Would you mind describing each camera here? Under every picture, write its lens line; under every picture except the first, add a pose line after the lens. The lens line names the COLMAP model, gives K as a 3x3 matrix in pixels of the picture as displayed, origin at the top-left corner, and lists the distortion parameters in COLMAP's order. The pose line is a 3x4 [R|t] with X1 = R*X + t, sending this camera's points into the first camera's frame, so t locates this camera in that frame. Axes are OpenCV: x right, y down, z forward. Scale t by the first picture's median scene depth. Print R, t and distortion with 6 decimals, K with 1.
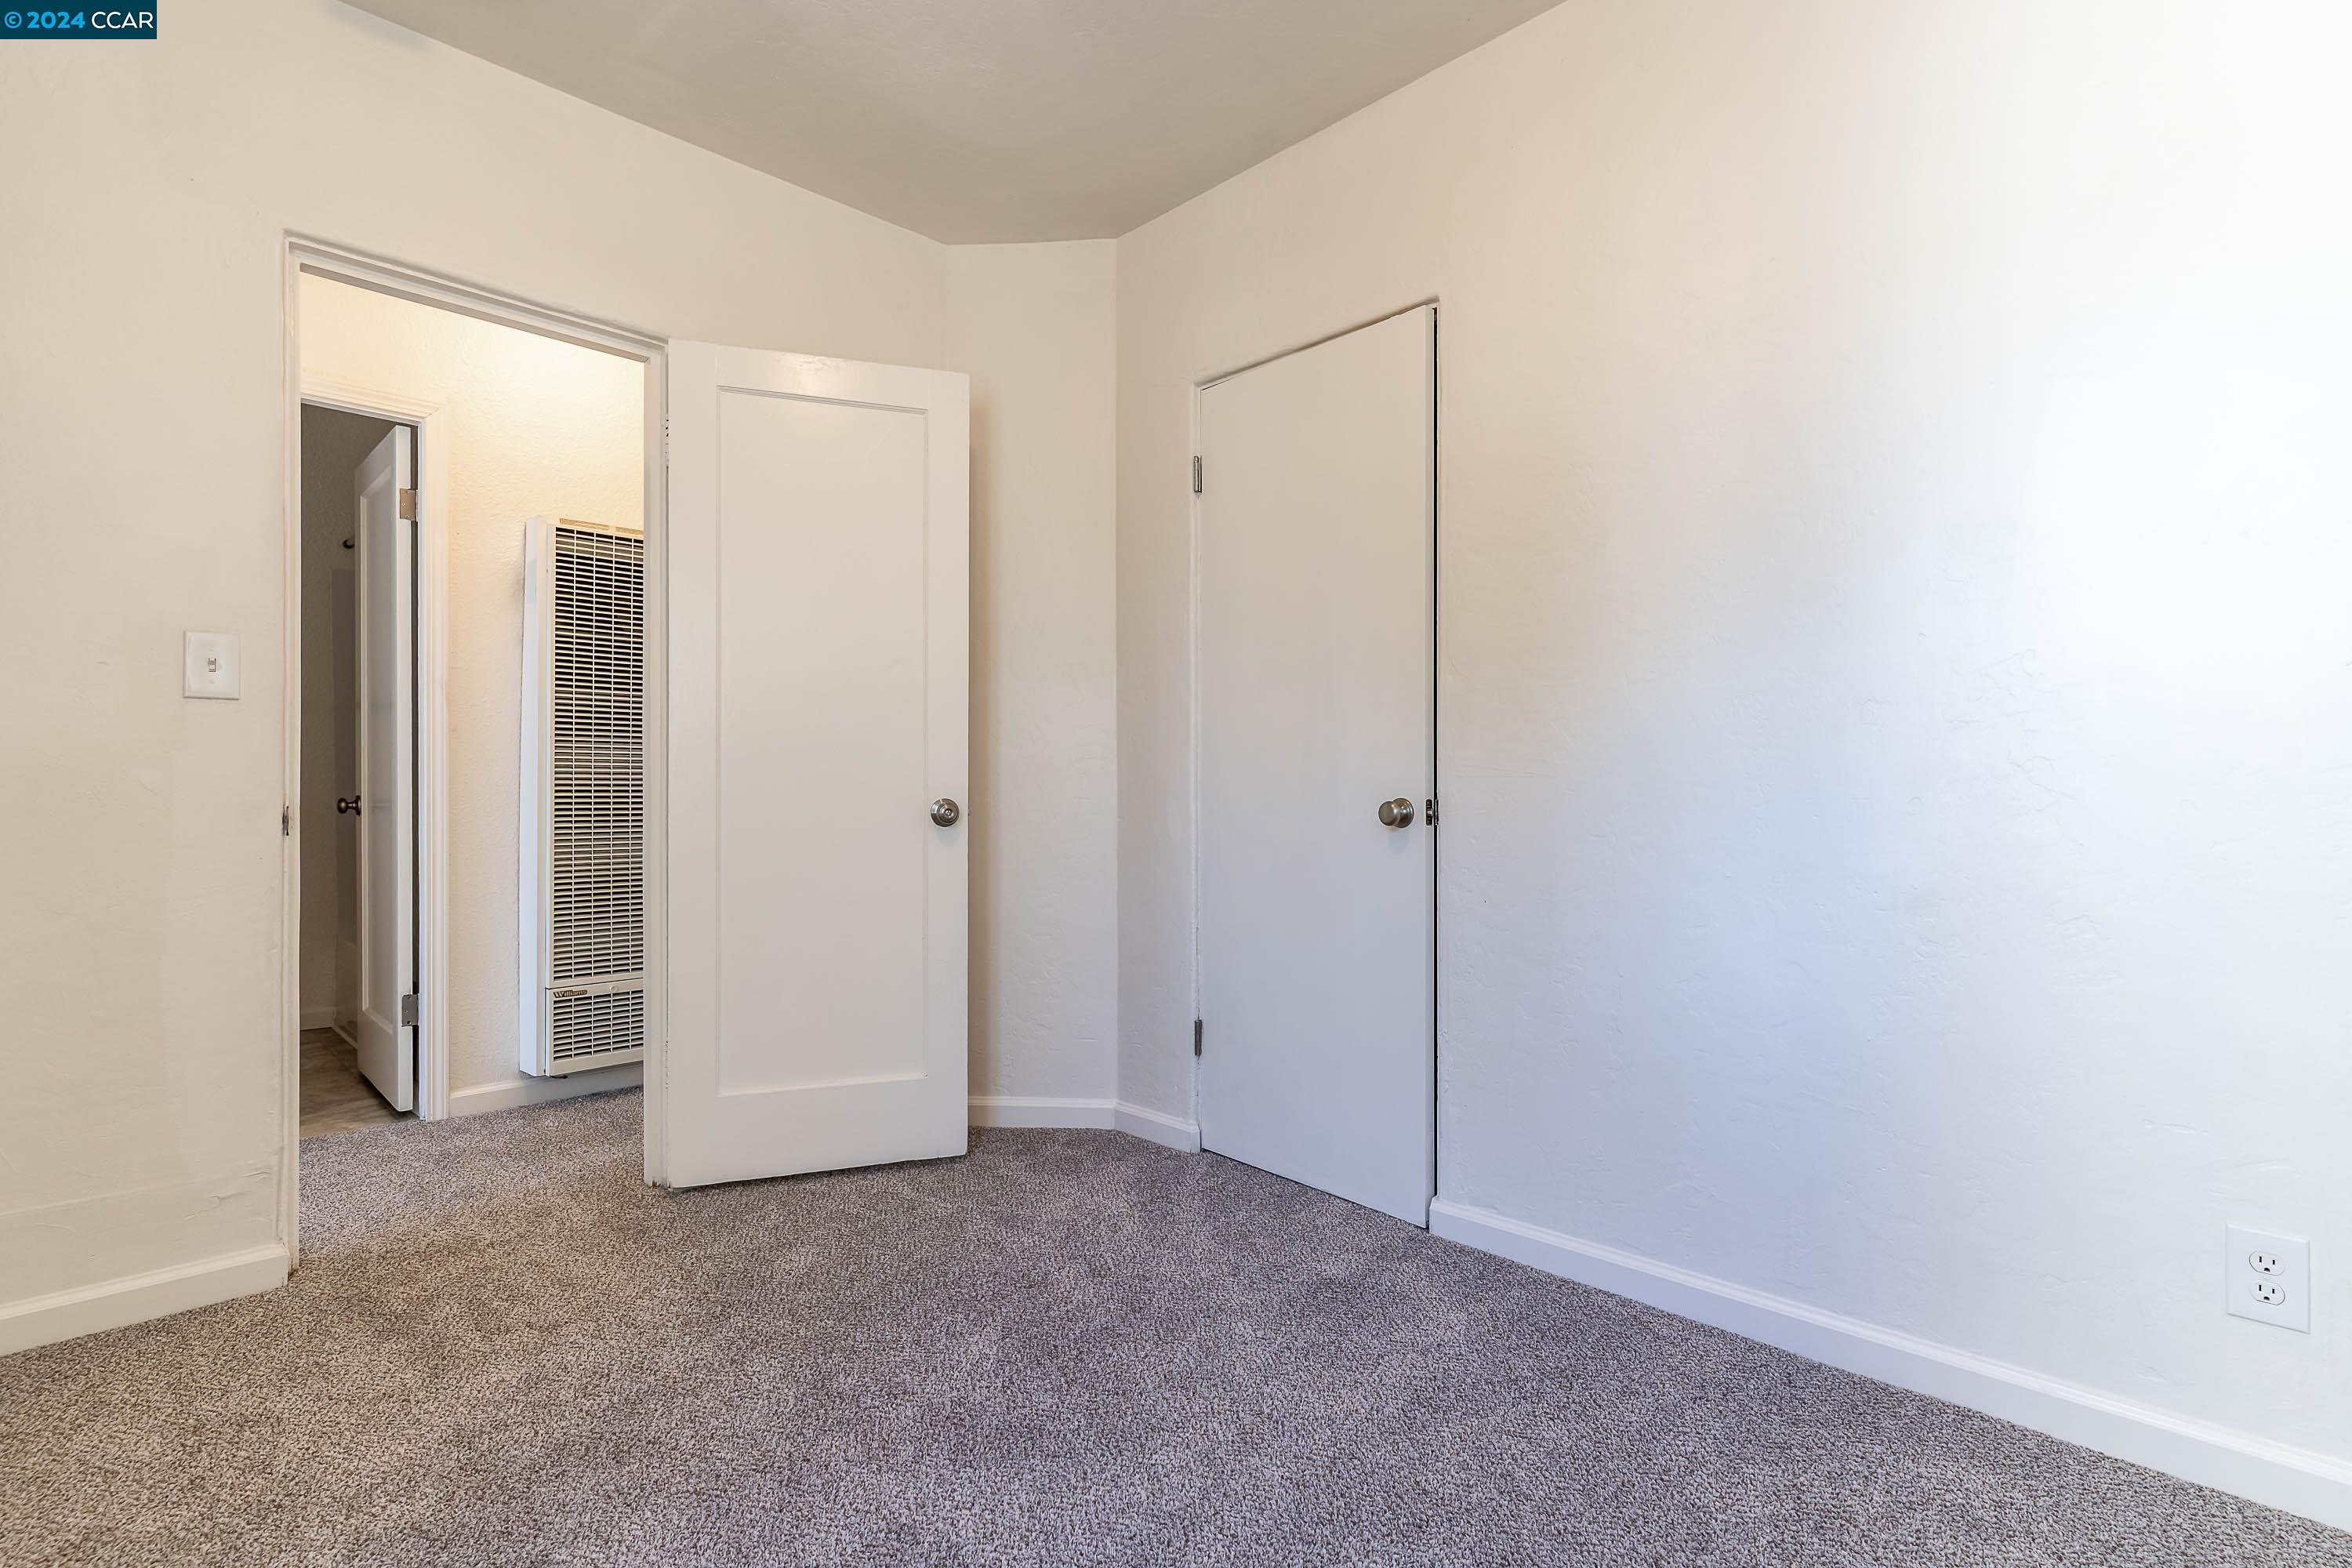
lens RADIAL K [[1117.0, 0, 1176.0], [0, 1117.0, 784.0], [0, 0, 1]] dist [-0.000579, 0.000072]
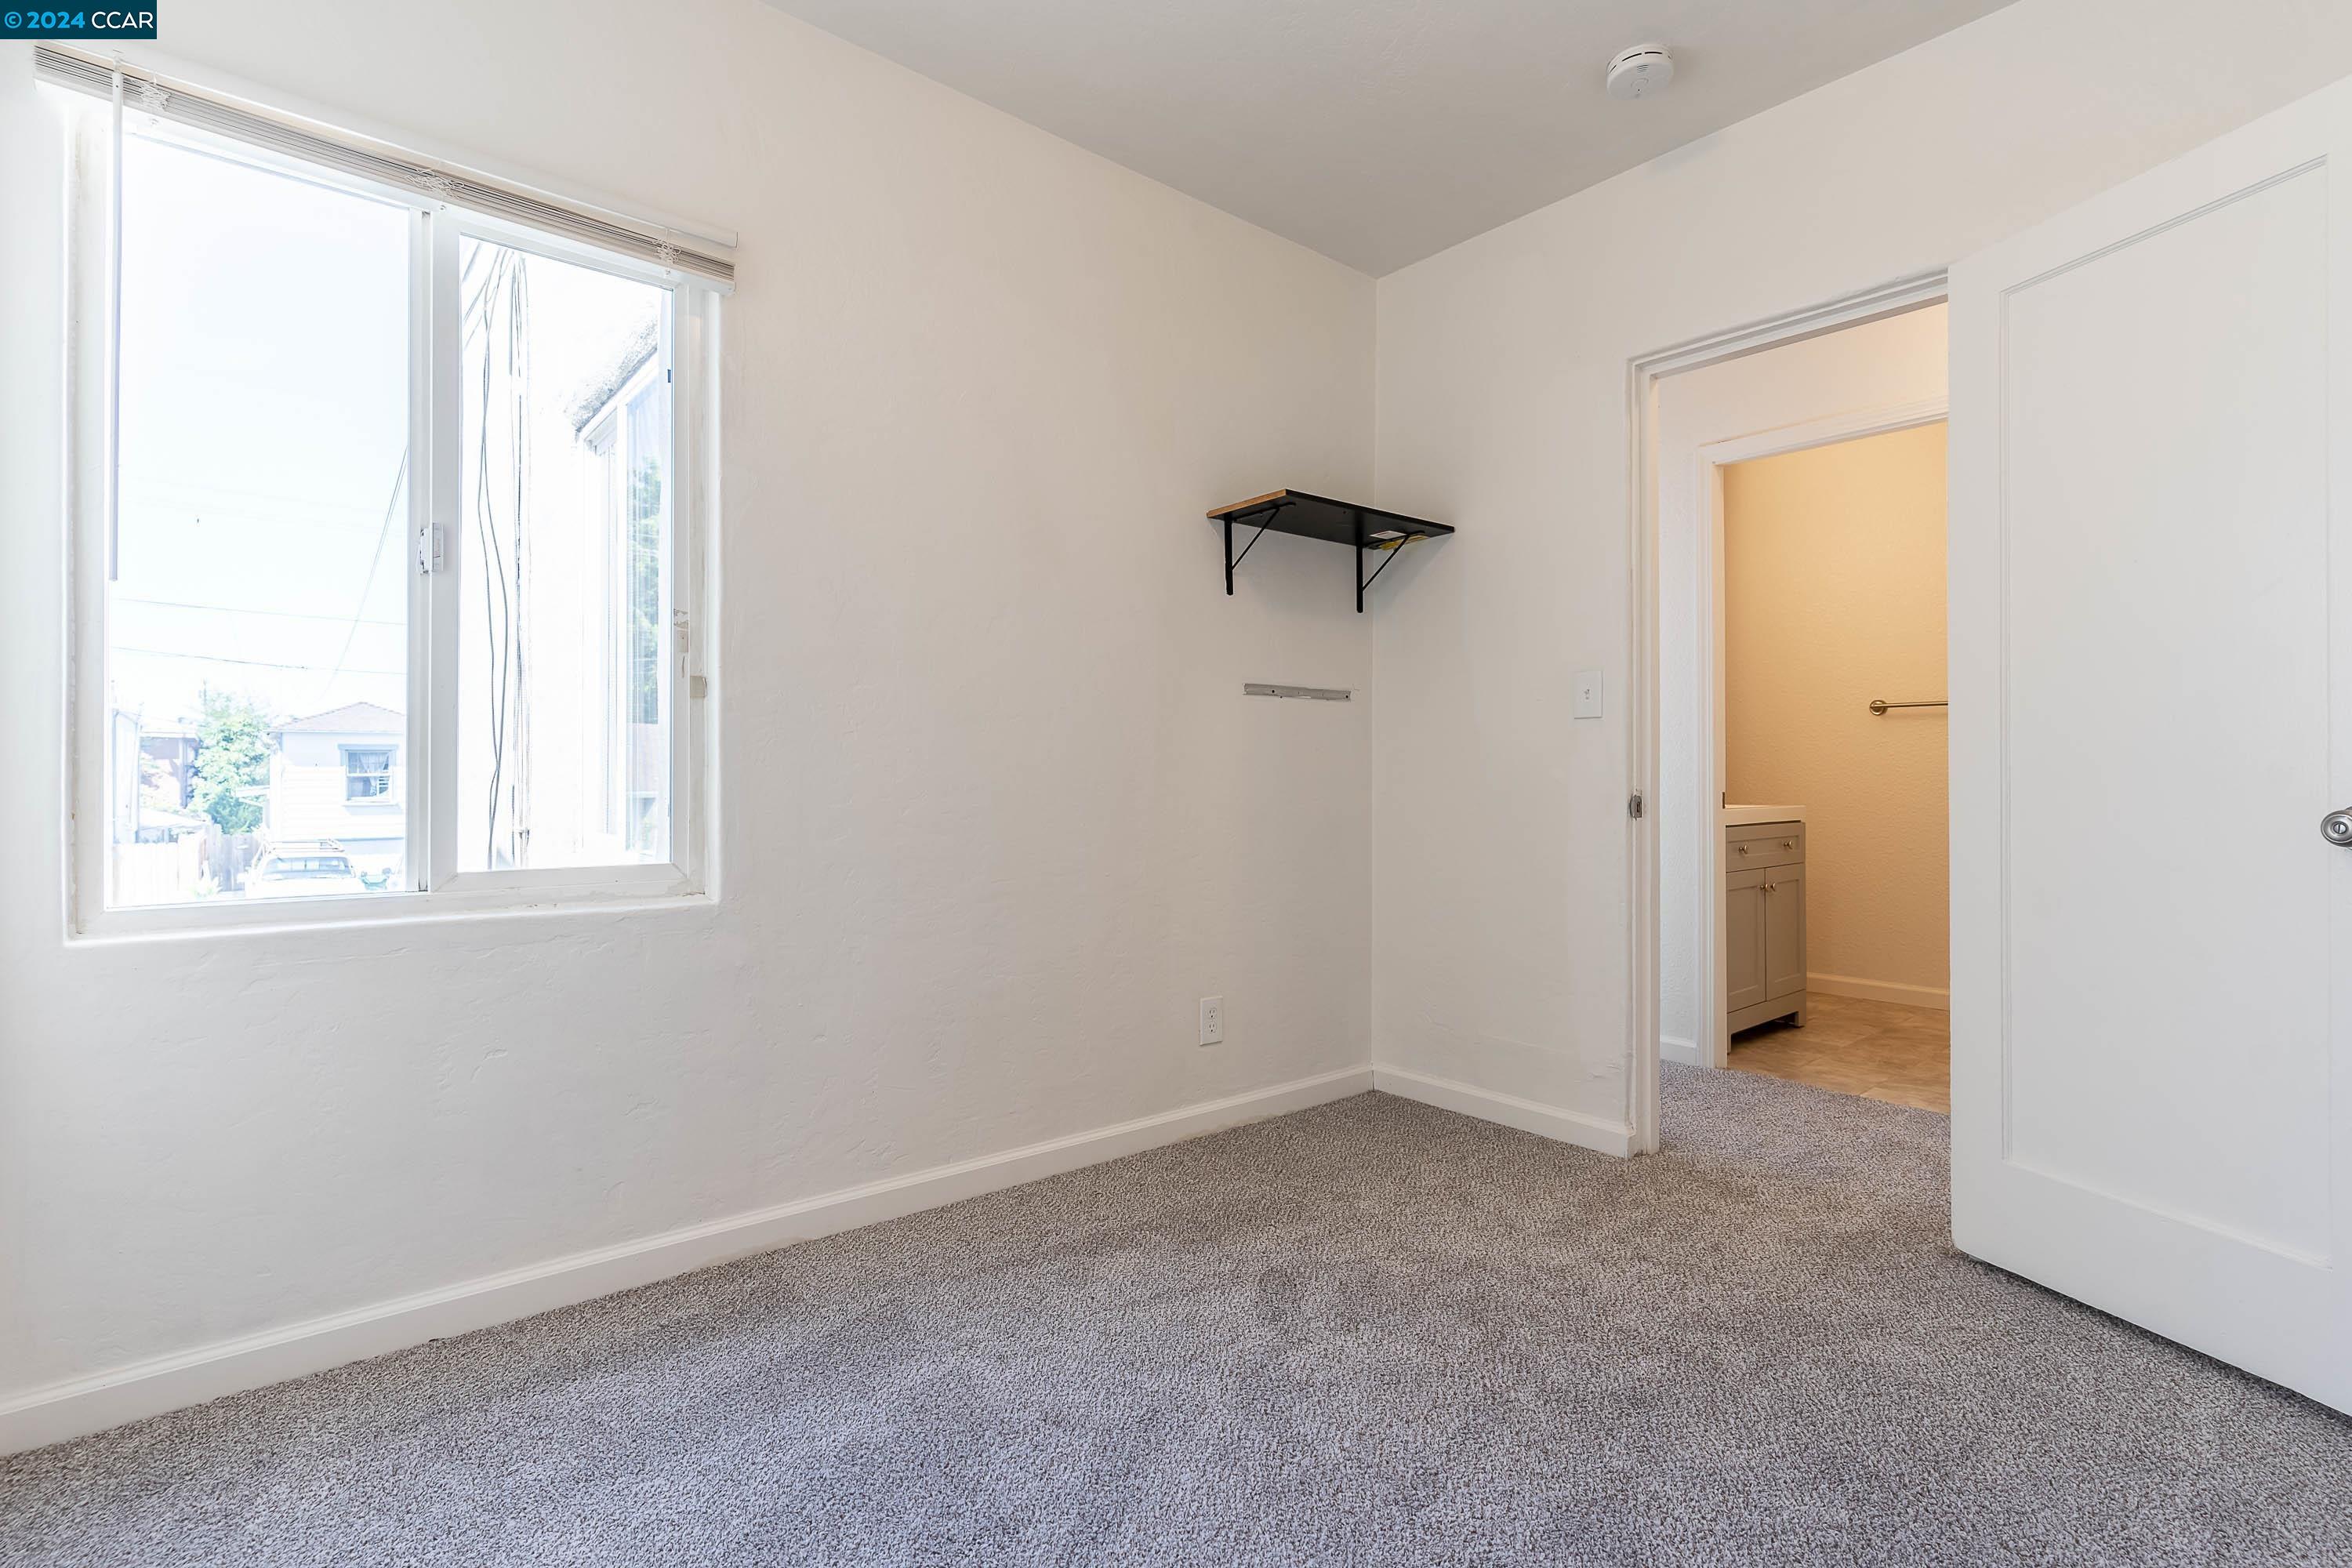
lens RADIAL K [[1117.0, 0, 1176.0], [0, 1117.0, 784.0], [0, 0, 1]] dist [-0.000579, 0.000072]
pose [[-0.082614, 0.000061, -0.996582, 0.538656], [-0.001675, 0.999999, 0.000200, 0.006275], [0.996580, 0.001686, -0.082613, 0.552901]]
